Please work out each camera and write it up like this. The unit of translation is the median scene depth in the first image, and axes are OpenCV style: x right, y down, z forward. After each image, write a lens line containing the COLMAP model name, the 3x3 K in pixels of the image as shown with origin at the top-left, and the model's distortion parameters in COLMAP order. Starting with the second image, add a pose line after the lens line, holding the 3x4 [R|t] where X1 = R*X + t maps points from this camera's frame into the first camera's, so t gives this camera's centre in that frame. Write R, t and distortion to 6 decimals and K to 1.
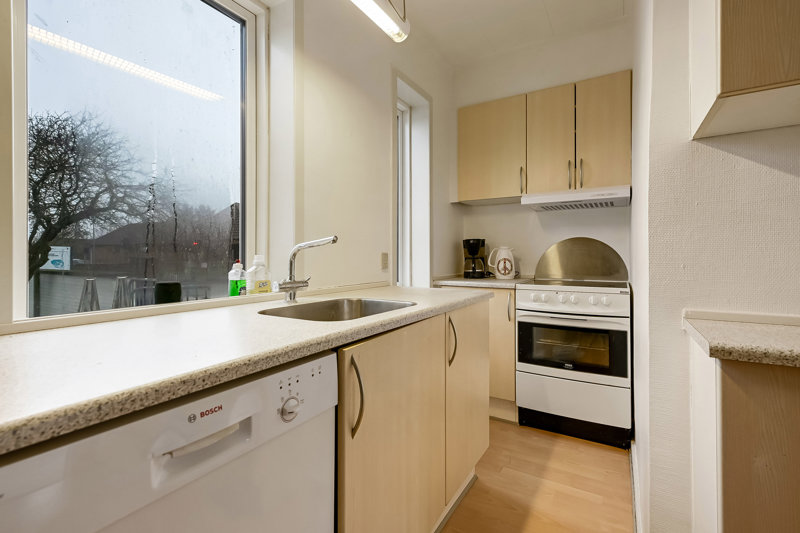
lens RADIAL K [[370.9, 0, 397.1], [0, 370.9, 252.4], [0, 0, 1]] dist [0.010817, 0.000512]
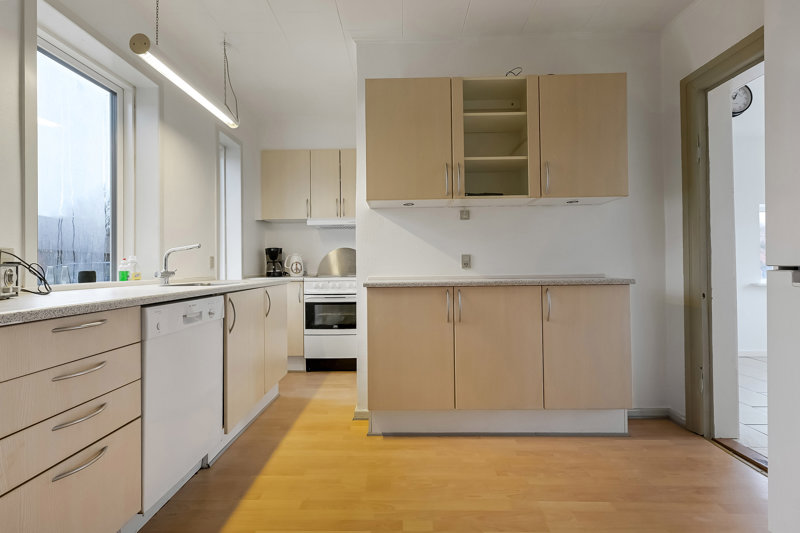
lens RADIAL K [[390.2, 0, 393.5], [0, 390.2, 265.2], [0, 0, 1]] dist [0.002547, 0.001874]
pose [[0.865243, -0.005877, 0.501318, -0.159565], [0.003541, 0.999978, 0.005612, 0.025829], [-0.501340, -0.003080, 0.865245, -0.554776]]
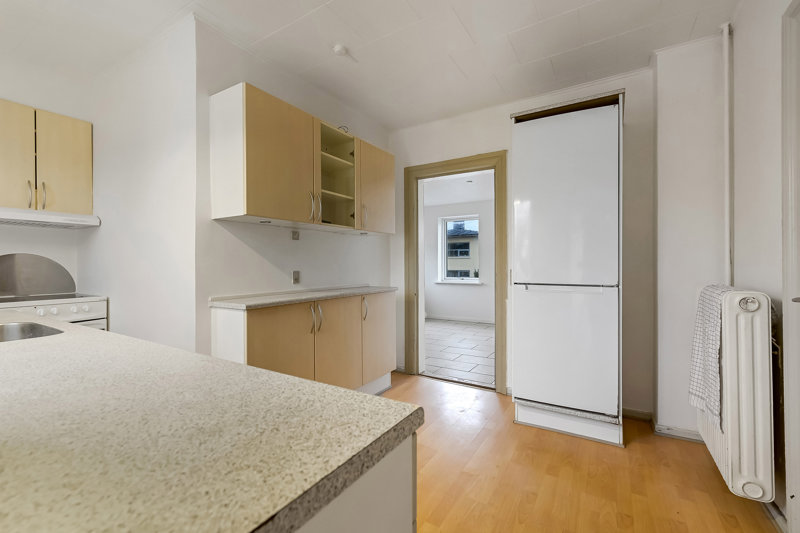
lens RADIAL K [[353.1, 0, 401.3], [0, 353.1, 266.2], [0, 0, 1]] dist [-0.002506, -0.000457]
pose [[-0.004876, -0.004274, 0.999979, -0.540152], [-0.006562, 0.999969, 0.004242, -0.019238], [-0.999967, -0.006542, -0.004904, -0.037372]]
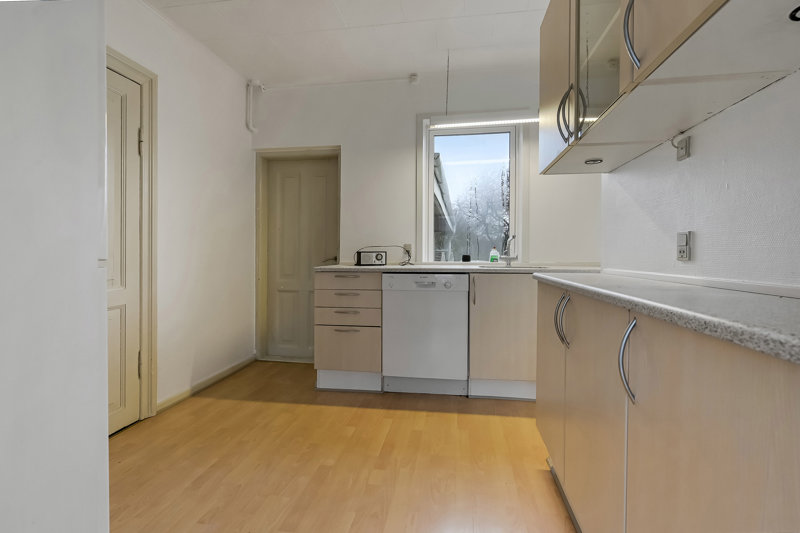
lens RADIAL K [[390.2, 0, 396.4], [0, 390.2, 257.7], [0, 0, 1]] dist [0.002547, 0.001874]
pose [[0.377269, 0.013491, -0.926005, 0.896248], [0.008102, 0.999808, 0.017868, 0.023761], [0.926068, -0.014244, 0.377087, -0.263708]]
